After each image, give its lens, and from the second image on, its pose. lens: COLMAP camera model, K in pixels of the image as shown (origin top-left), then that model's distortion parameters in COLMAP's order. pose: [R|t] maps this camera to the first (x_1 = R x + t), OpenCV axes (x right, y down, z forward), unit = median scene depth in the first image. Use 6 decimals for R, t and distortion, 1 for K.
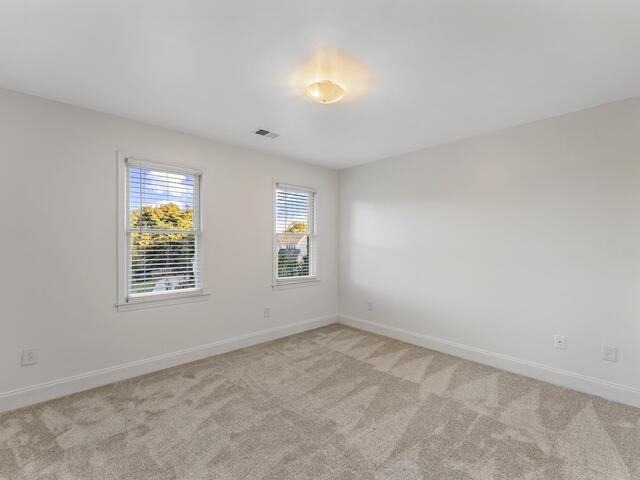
lens RADIAL K [[290.0, 0, 320.3], [0, 290.0, 242.8], [0, 0, 1]] dist [0.001356, 0.000480]
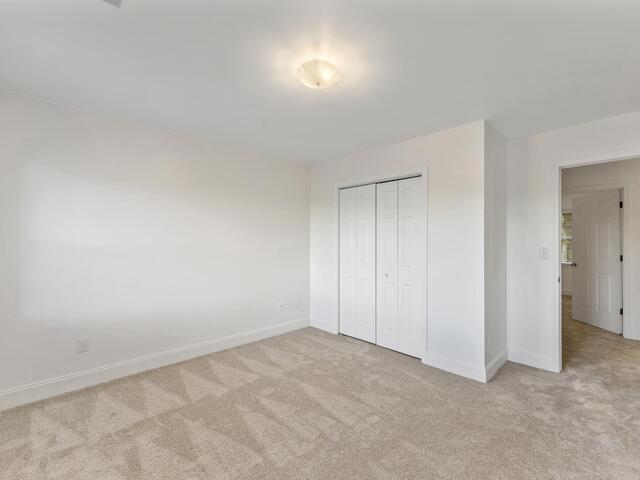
lens RADIAL K [[290.0, 0, 320.1], [0, 290.0, 238.8], [0, 0, 1]] dist [0.001356, 0.000480]
pose [[-0.007702, -0.000353, 0.999970, -0.600795], [0.002773, 0.999996, 0.000374, -0.009073], [-0.999966, 0.002776, -0.007701, 0.681877]]
